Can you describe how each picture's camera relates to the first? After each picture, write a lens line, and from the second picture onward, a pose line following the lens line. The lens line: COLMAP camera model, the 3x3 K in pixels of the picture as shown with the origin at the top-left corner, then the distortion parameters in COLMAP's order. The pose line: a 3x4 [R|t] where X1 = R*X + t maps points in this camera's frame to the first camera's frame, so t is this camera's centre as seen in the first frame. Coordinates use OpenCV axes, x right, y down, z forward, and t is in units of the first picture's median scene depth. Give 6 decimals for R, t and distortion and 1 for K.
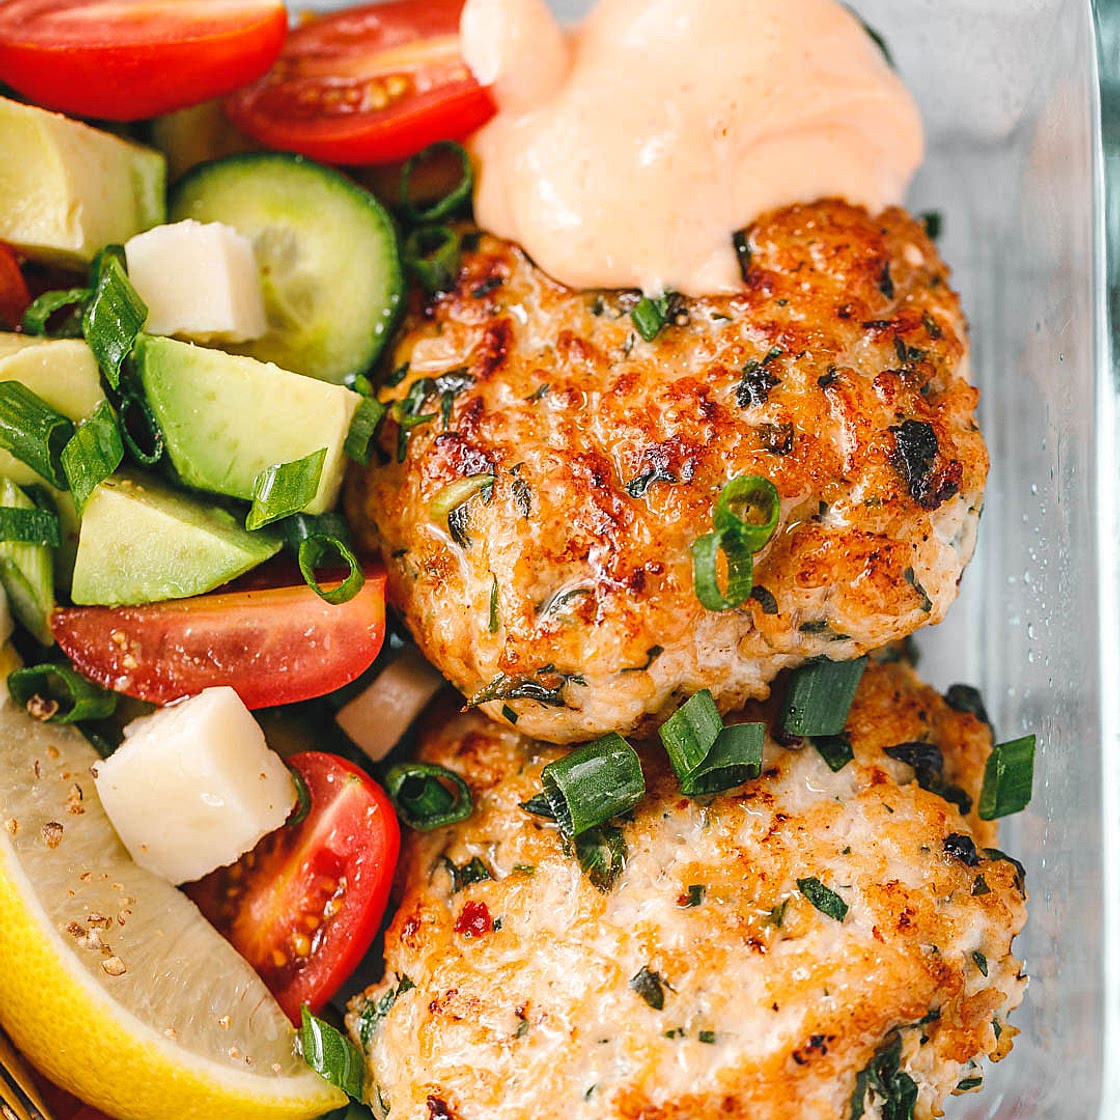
lens RADIAL K [[5729.6, 0, 557.7], [0, 5729.6, 420.9], [0, 0, 1]] dist [-0.094503, 7.217164]
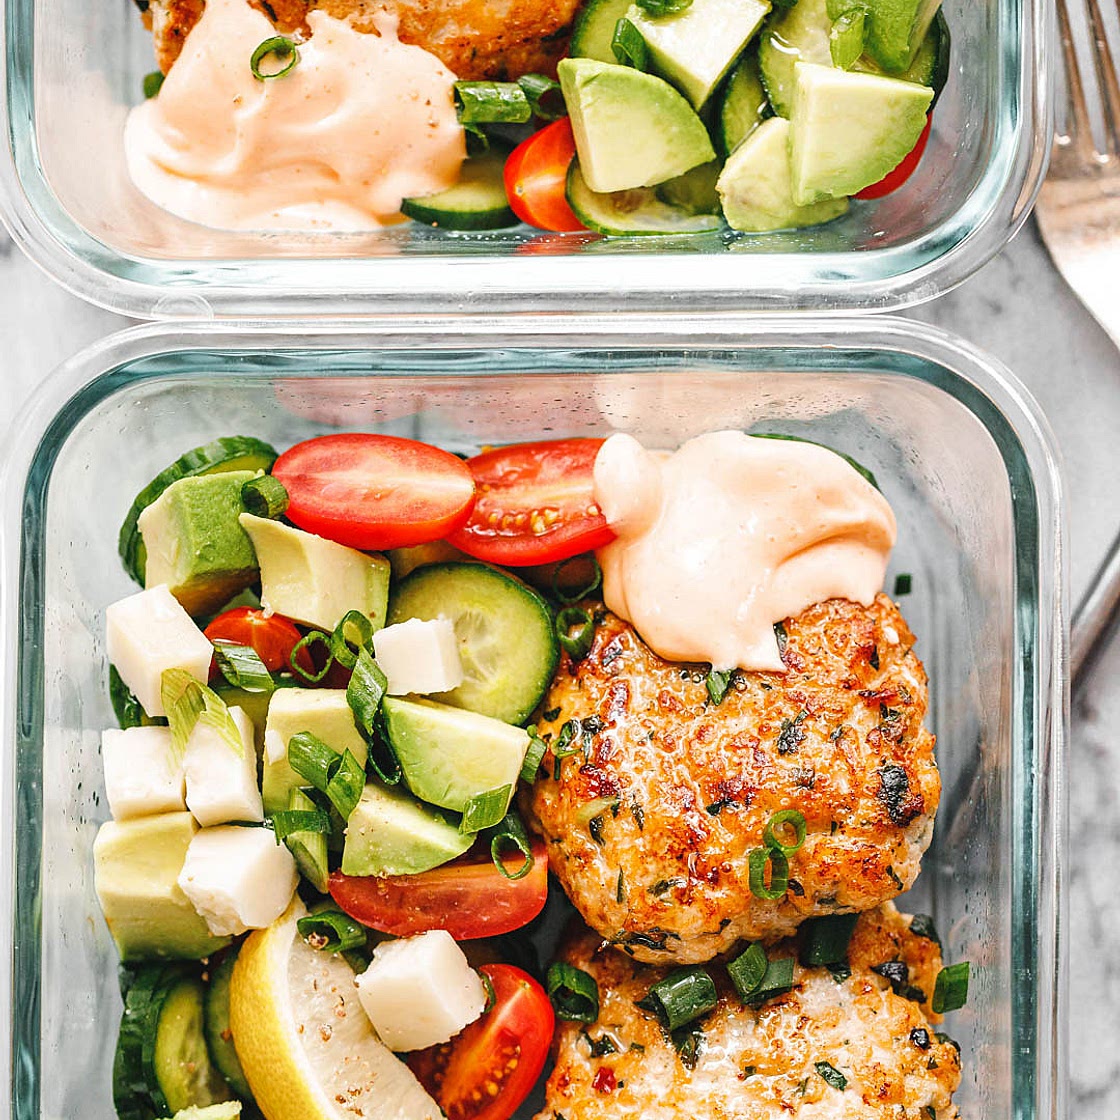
lens RADIAL K [[5846.6, 0, 560.0], [0, 5846.6, 560.0], [0, 0, 1]] dist [0.224332, -4.075811]
pose [[0.999811, 0.001023, 0.019396, -0.057575], [-0.004433, 0.984267, 0.176632, -0.330549], [-0.018910, -0.176685, 0.984086, -0.532860]]
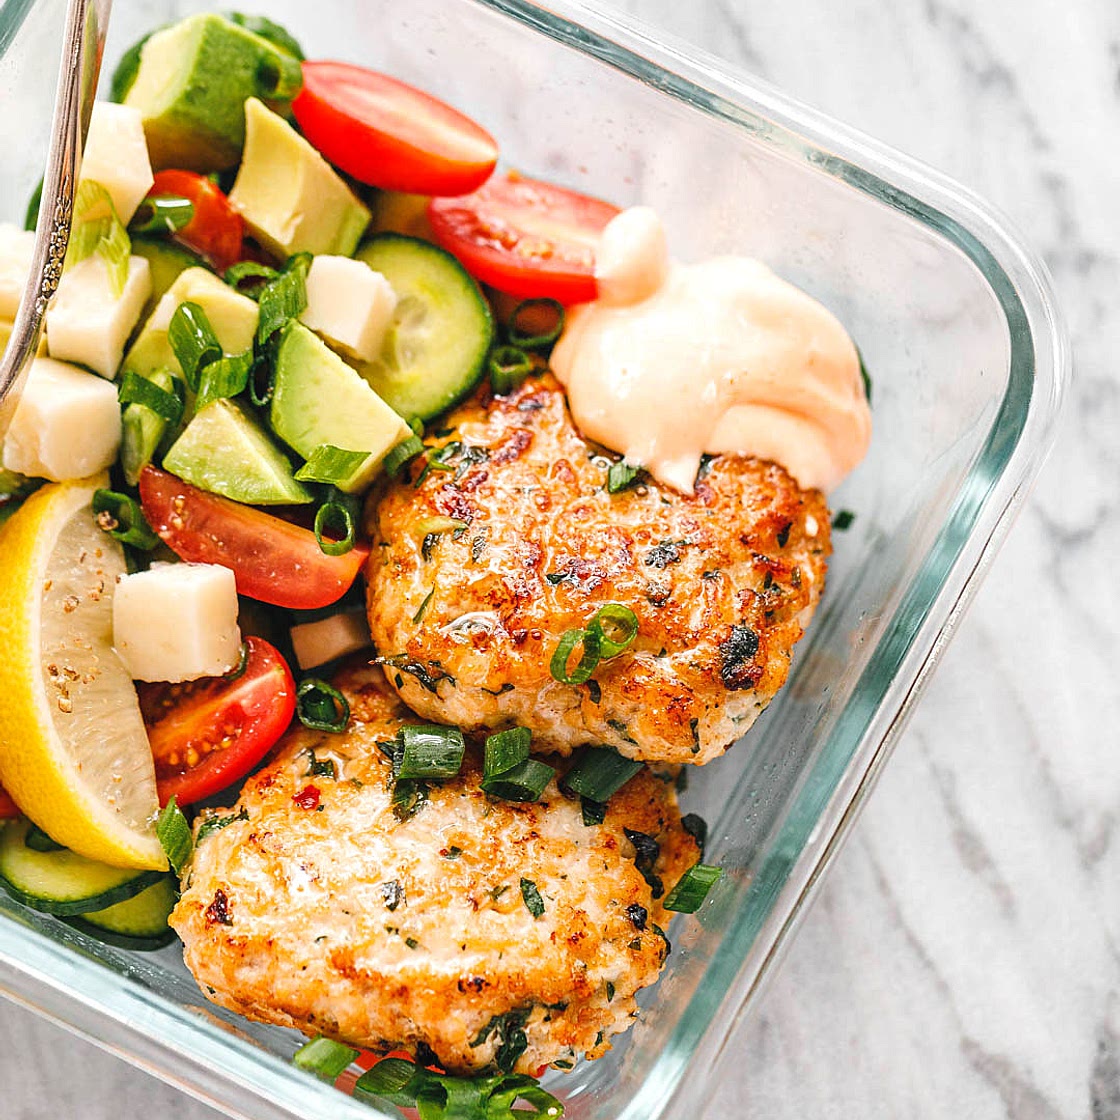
lens RADIAL K [[5846.6, 0, 560.0], [0, 5846.6, 560.0], [0, 0, 1]] dist [0.224332, -4.075811]
pose [[0.883937, 0.465729, -0.041868, 0.072921], [-0.465912, 0.884812, 0.005867, -0.001771], [0.039778, 0.014320, 0.999106, -0.432145]]
